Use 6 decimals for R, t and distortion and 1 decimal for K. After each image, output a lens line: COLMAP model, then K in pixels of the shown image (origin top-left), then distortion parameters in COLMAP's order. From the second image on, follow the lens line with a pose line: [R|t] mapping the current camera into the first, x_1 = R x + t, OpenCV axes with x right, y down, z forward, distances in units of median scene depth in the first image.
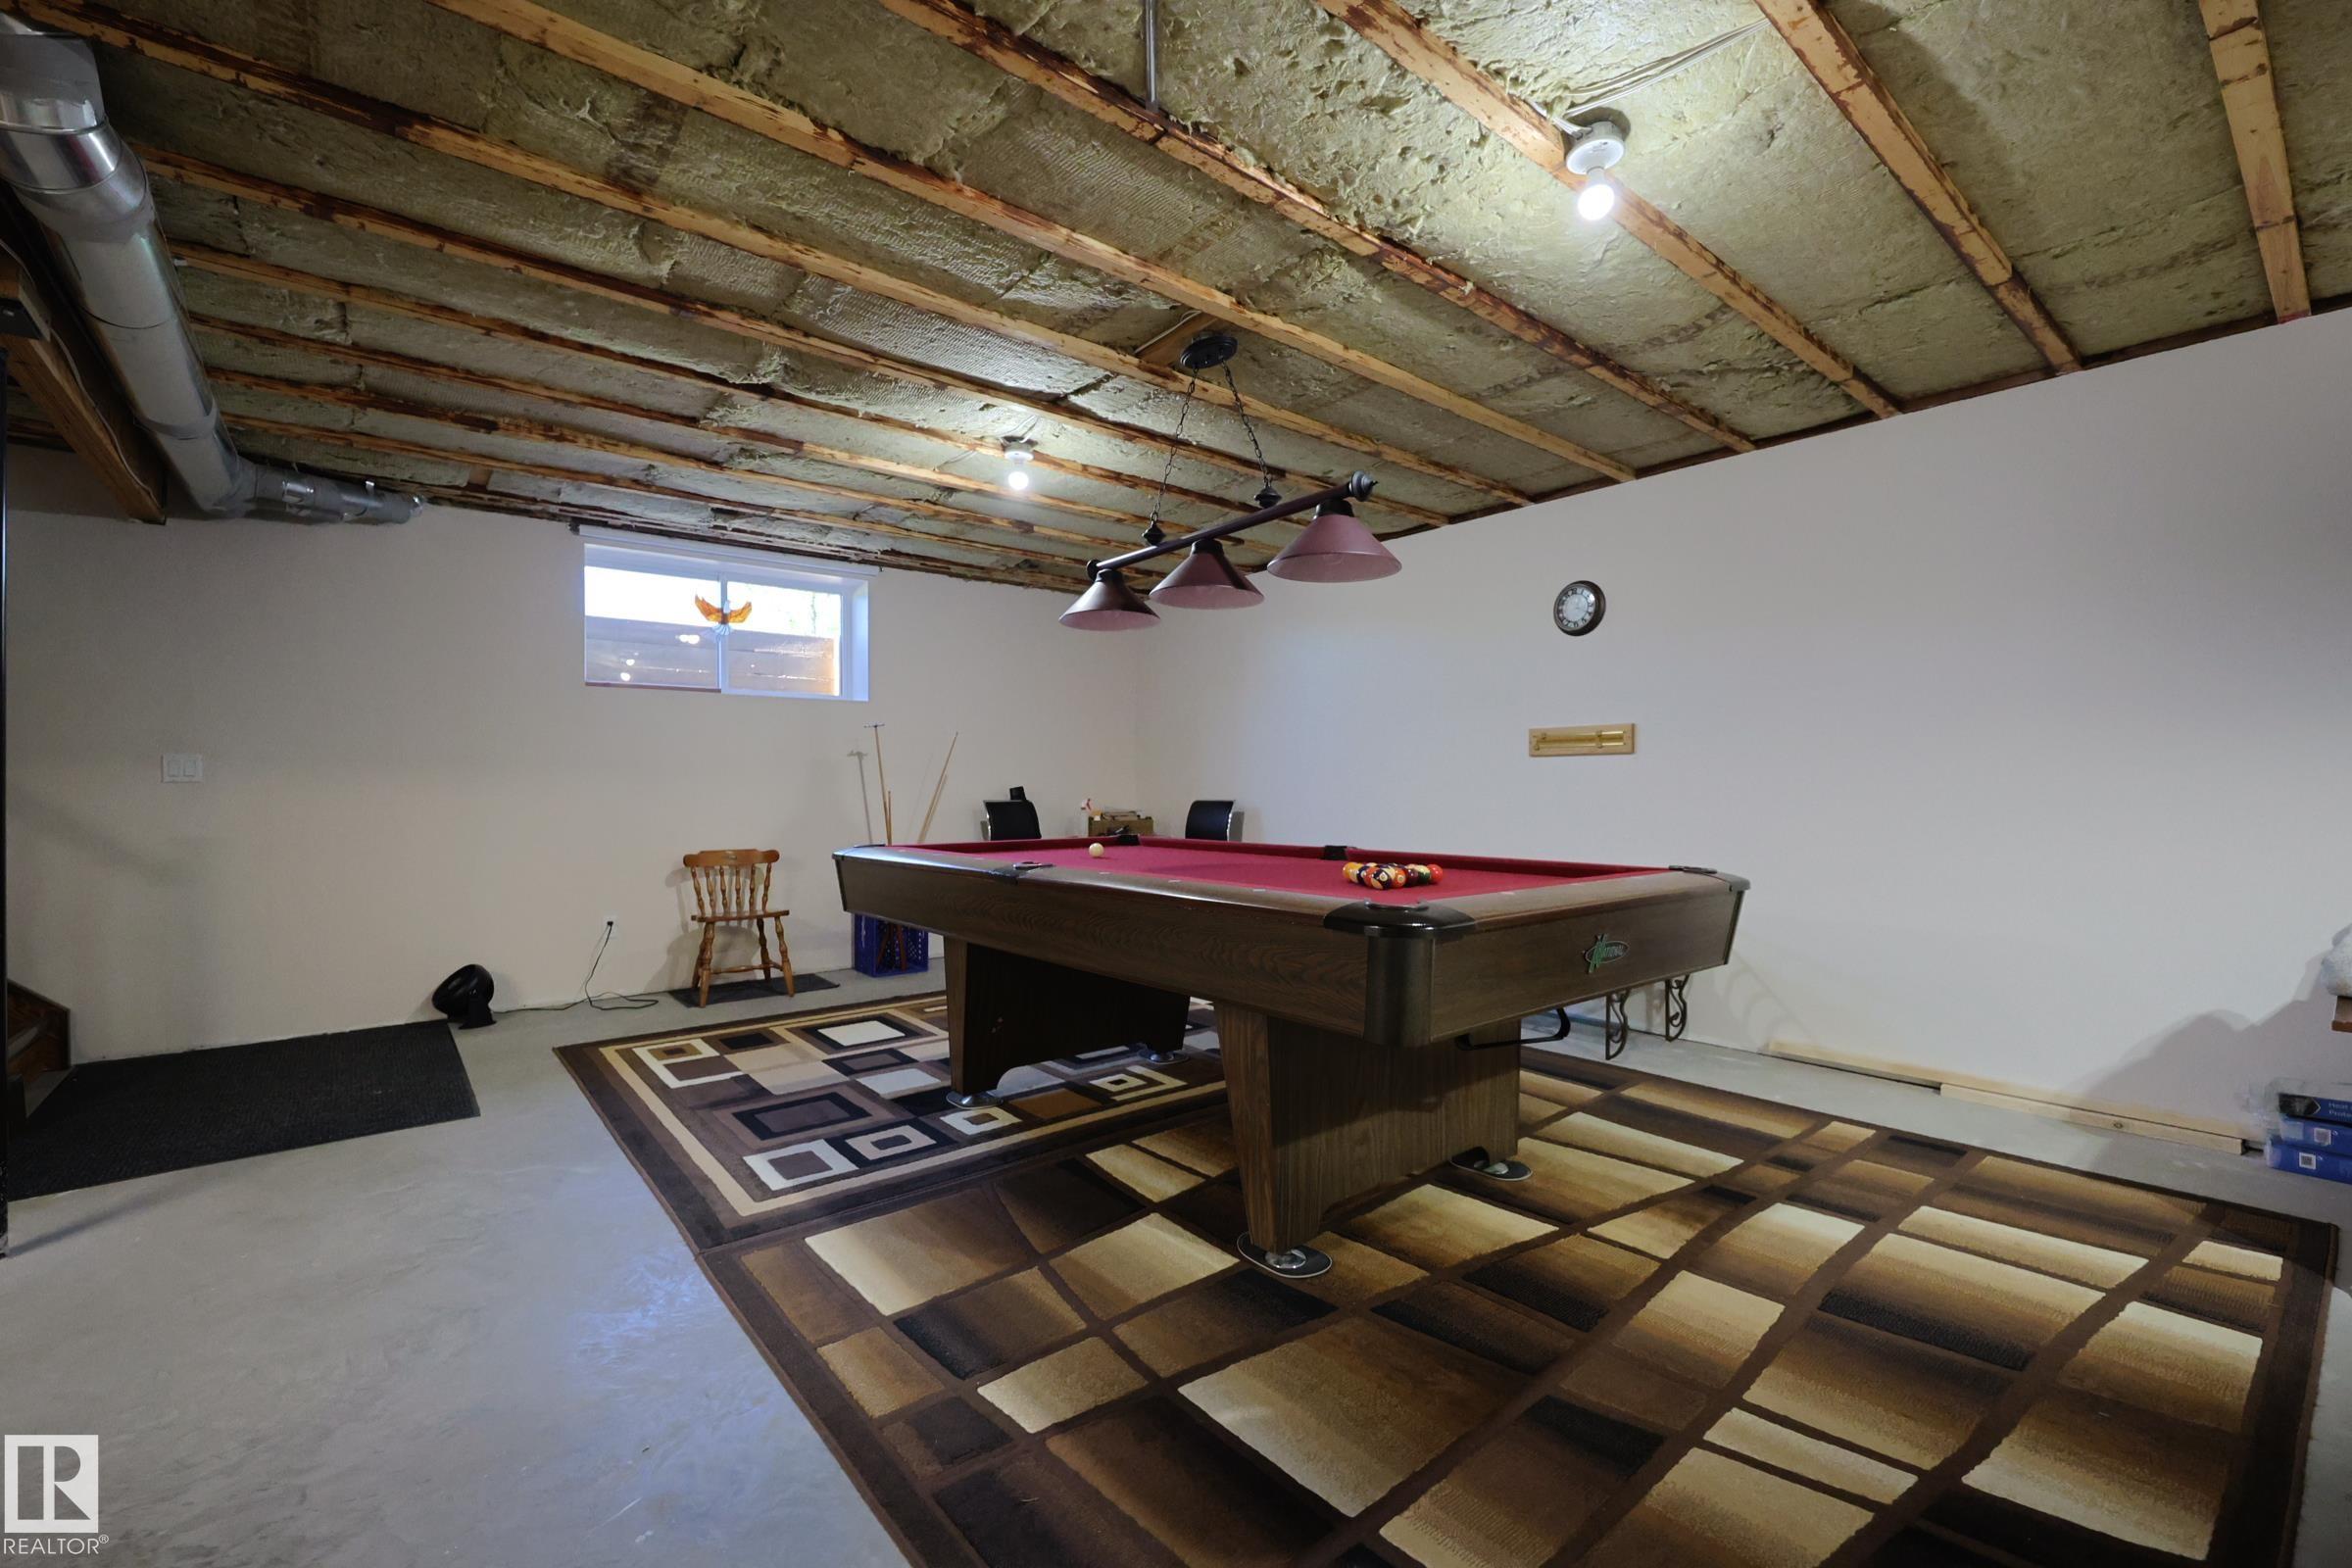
lens RADIAL K [[992.9, 0, 1185.8], [0, 992.9, 789.3], [0, 0, 1]] dist [-0.000514, -0.000033]
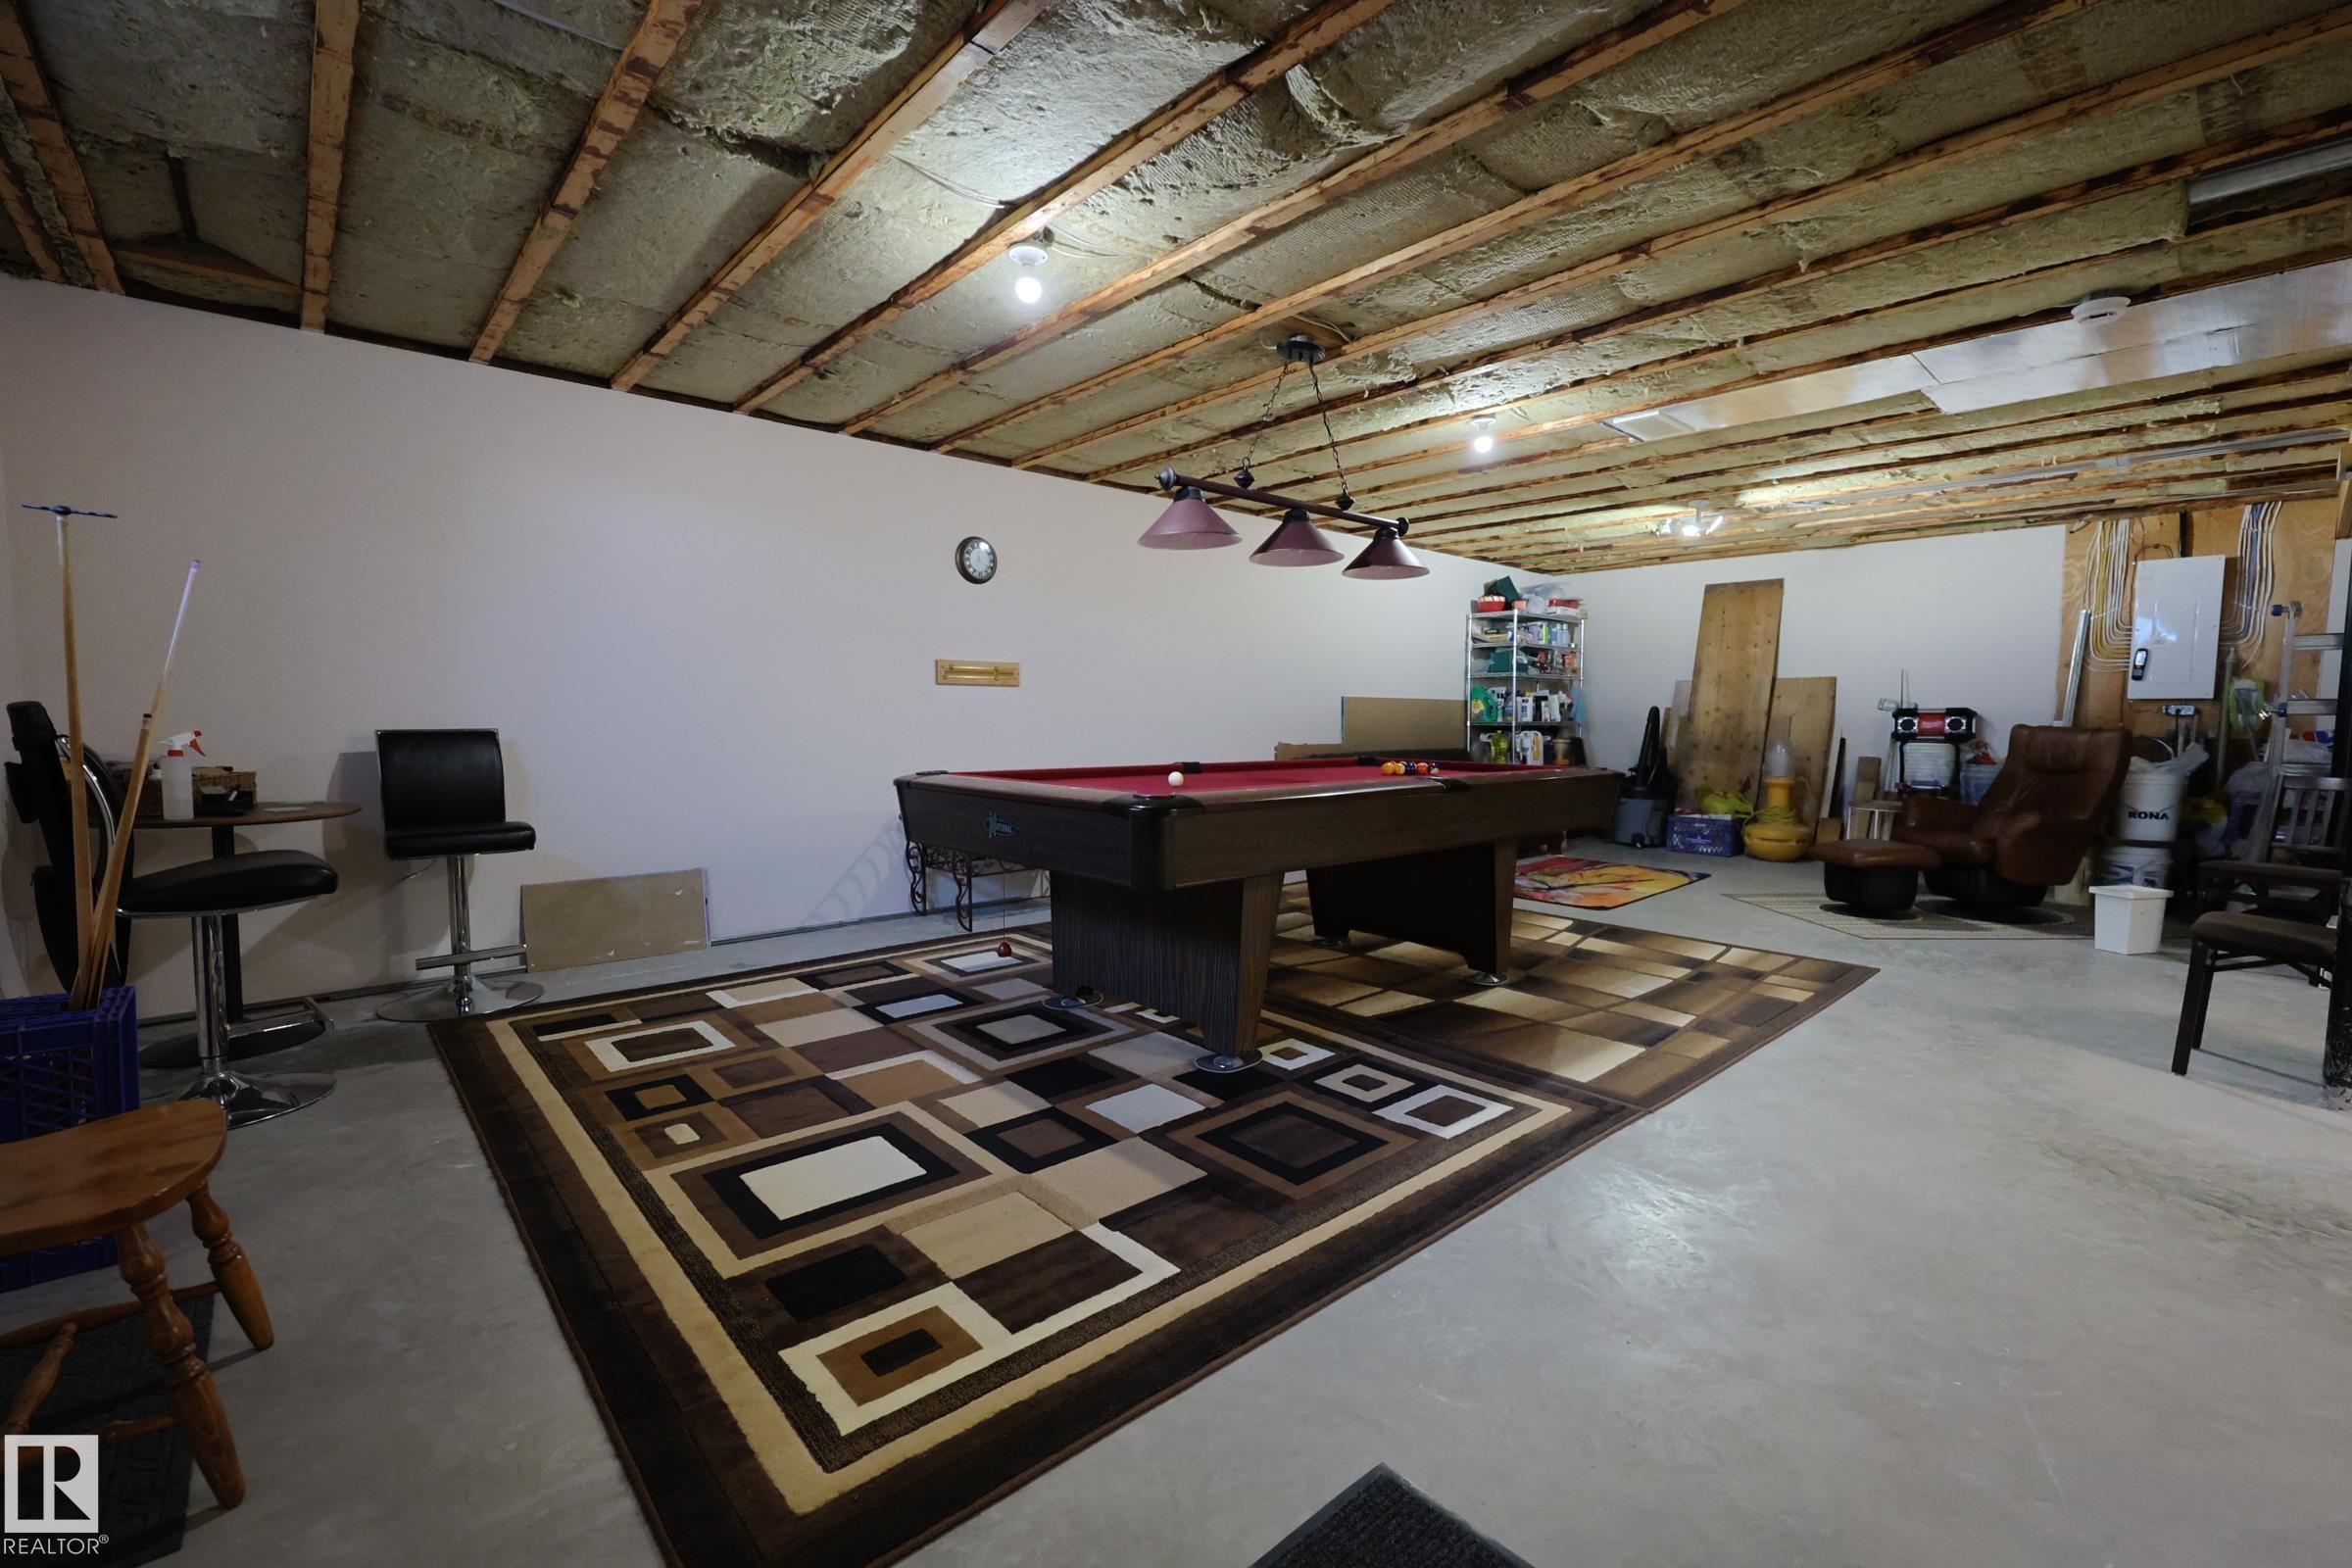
lens RADIAL K [[992.9, 0, 1185.8], [0, 992.9, 789.3], [0, 0, 1]] dist [-0.000514, -0.000033]
pose [[-0.037978, -0.075584, 0.996416, -1.157492], [-0.005368, 0.997136, 0.075434, -0.001675], [-0.999264, -0.002483, -0.038275, 1.138153]]
